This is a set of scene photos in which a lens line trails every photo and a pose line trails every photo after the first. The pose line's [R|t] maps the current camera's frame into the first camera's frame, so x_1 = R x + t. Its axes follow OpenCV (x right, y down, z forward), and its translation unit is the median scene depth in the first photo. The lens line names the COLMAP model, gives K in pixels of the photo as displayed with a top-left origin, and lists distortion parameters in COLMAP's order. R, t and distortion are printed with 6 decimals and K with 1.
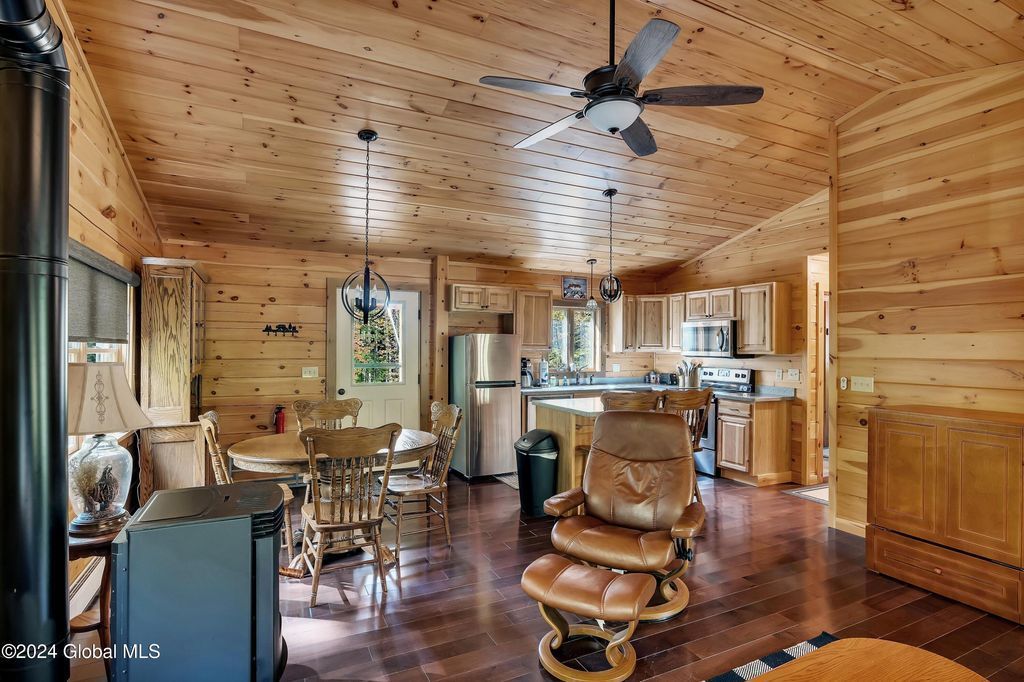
lens RADIAL K [[509.5, 0, 507.3], [0, 509.5, 343.3], [0, 0, 1]] dist [-0.008997, 0.001382]
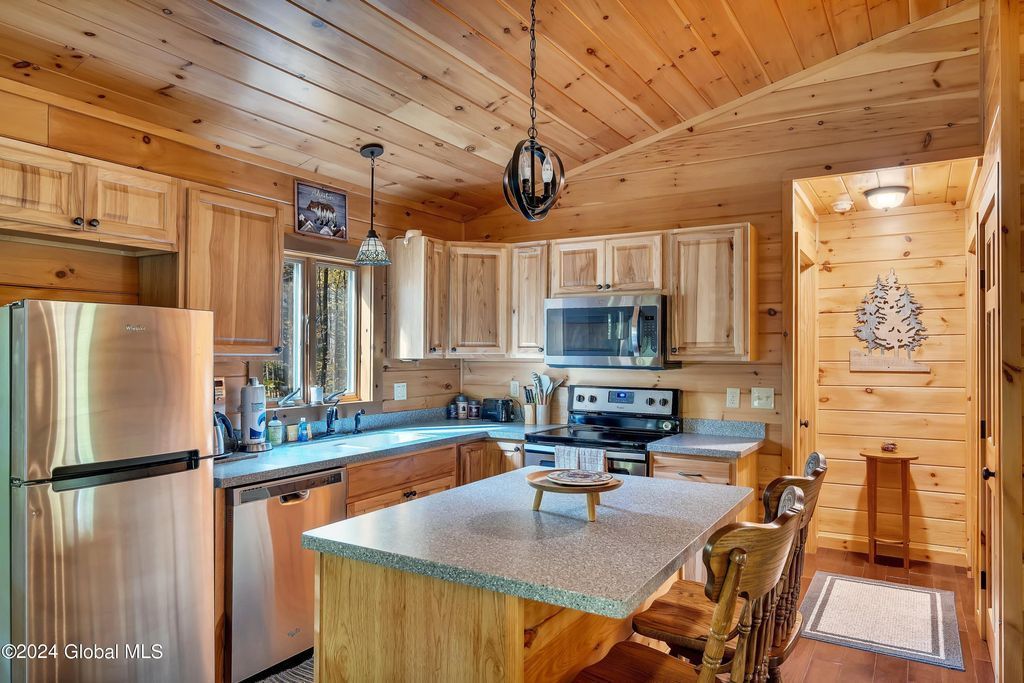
lens RADIAL K [[672.1, 0, 513.3], [0, 672.1, 341.2], [0, 0, 1]] dist [0.004520, 0.000758]
pose [[0.839635, 0.004888, 0.543130, -0.042955], [-0.002304, 0.999983, -0.005438, 0.004433], [-0.543147, 0.003315, 0.839631, 0.457528]]
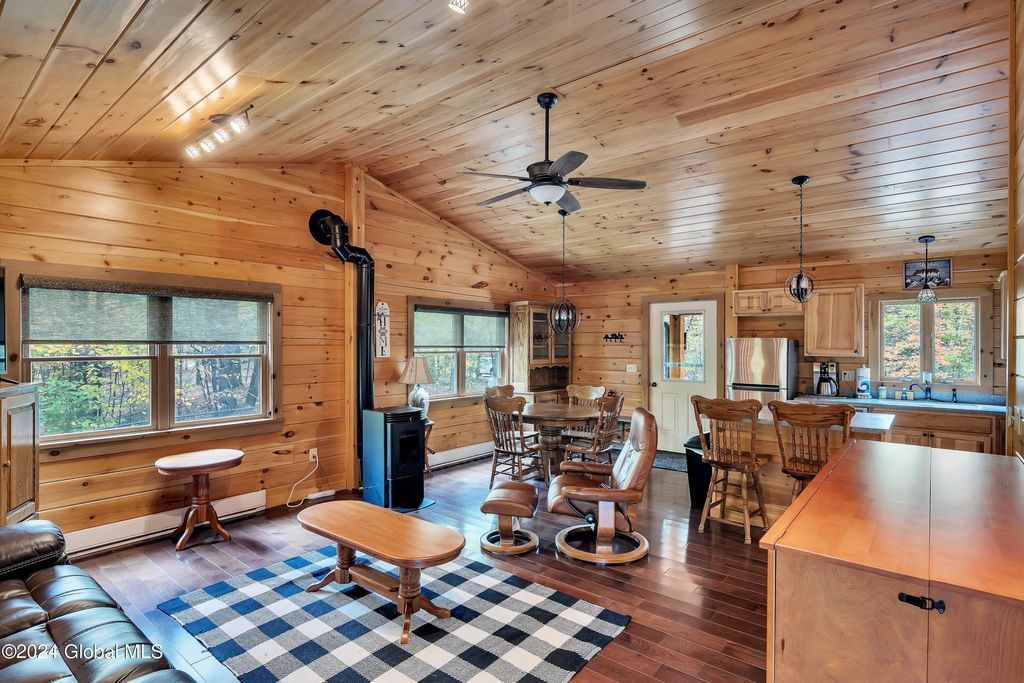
lens RADIAL K [[509.5, 0, 510.2], [0, 509.5, 345.8], [0, 0, 1]] dist [-0.008997, 0.001382]
pose [[0.430424, -0.000053, -0.902627, 0.583848], [0.008401, 0.999957, 0.003948, -0.009180], [0.902588, -0.009282, 0.430406, 0.110151]]
